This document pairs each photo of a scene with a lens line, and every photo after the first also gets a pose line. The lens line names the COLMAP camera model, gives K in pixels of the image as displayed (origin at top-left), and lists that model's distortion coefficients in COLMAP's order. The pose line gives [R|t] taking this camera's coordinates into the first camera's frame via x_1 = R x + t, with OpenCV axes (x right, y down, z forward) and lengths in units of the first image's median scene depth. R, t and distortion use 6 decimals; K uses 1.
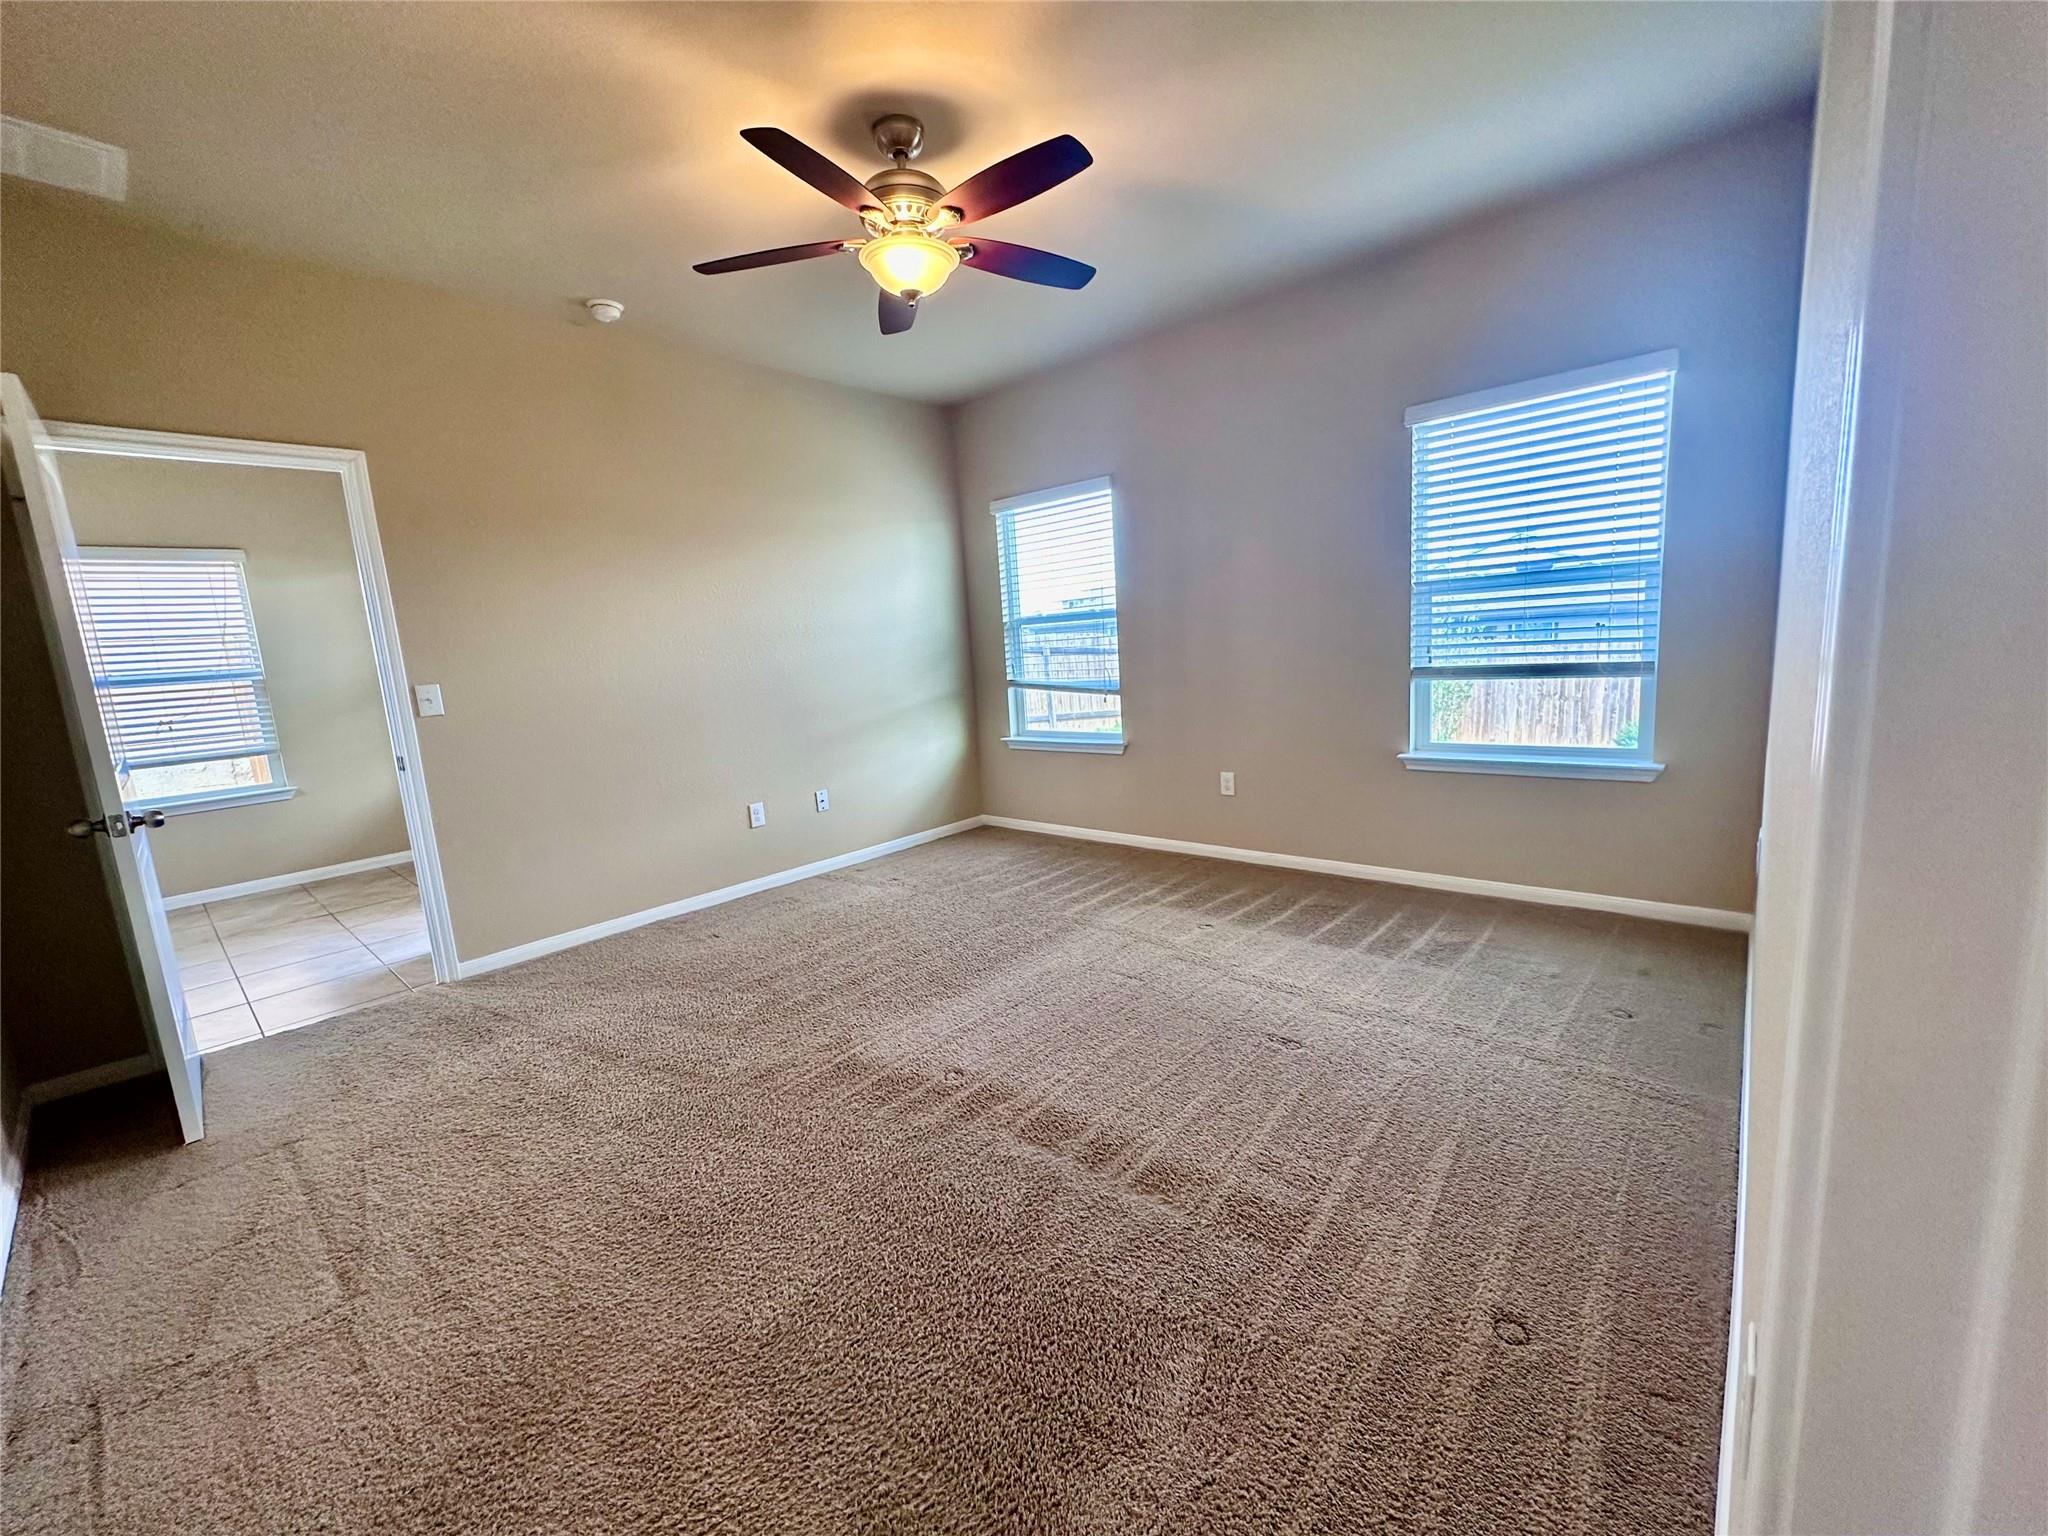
lens RADIAL K [[808.6, 0, 1024.0], [0, 808.6, 768.0], [0, 0, 1]] dist [-0.000228, -0.000074]
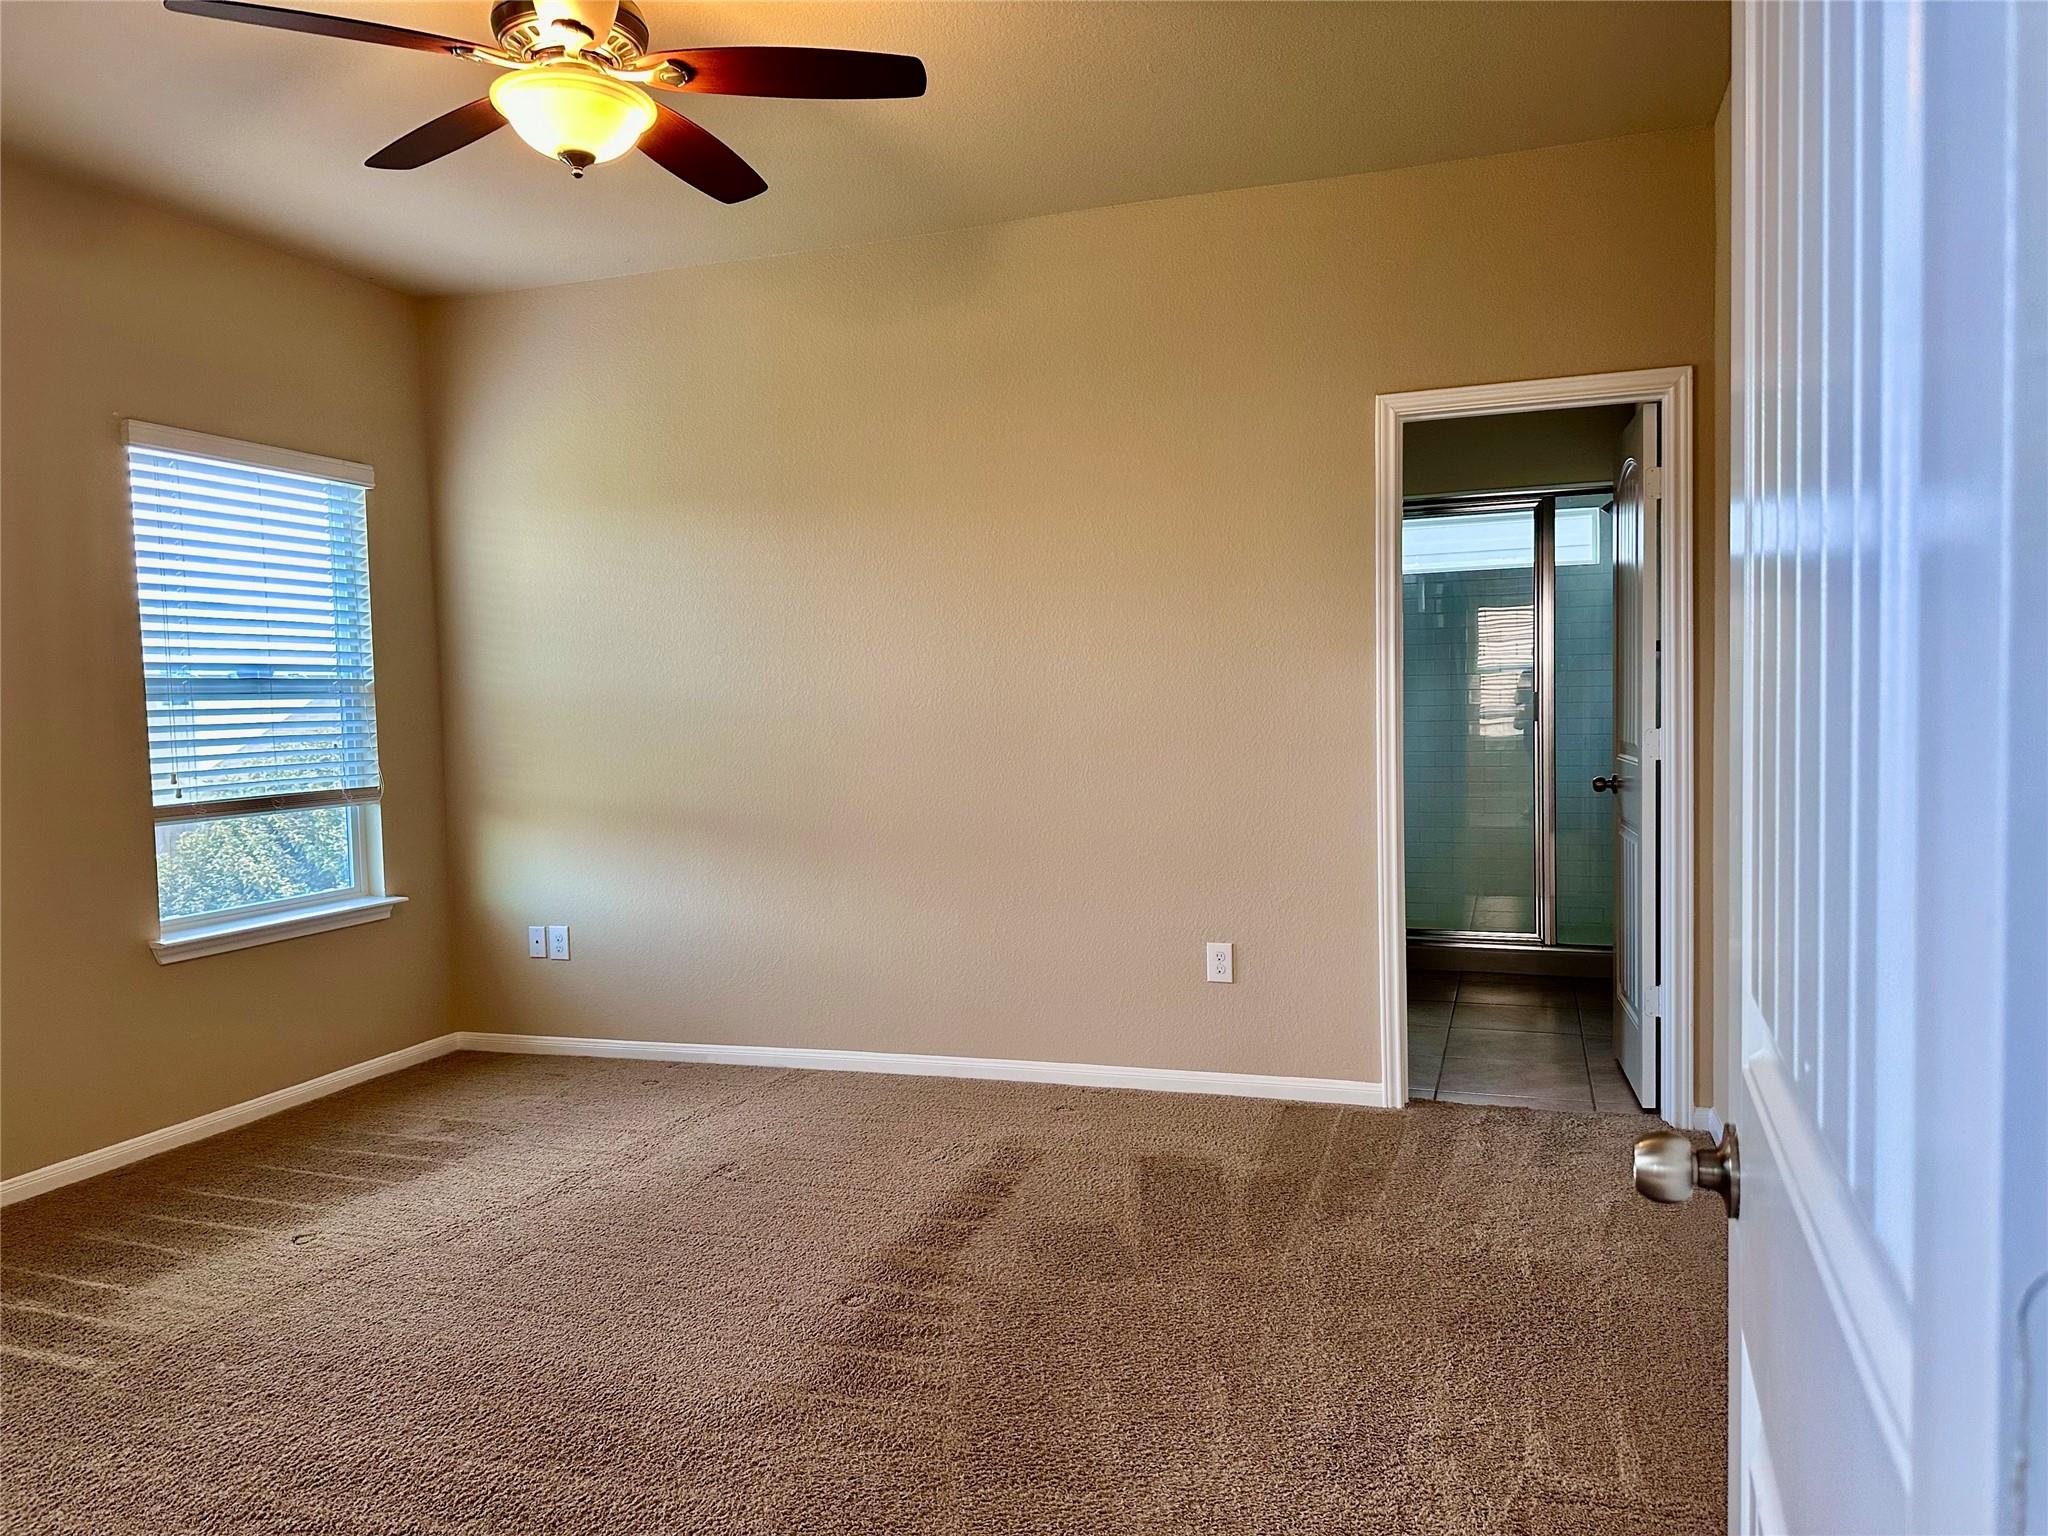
lens RADIAL K [[1423.6, 0, 1024.0], [0, 1423.6, 768.0], [0, 0, 1]] dist [0.143273, -0.234746]
pose [[-0.383847, 0.031822, 0.922848, -0.991920], [0.198384, 0.978911, 0.048760, -0.083756], [-0.901834, 0.201794, -0.382065, 0.928472]]
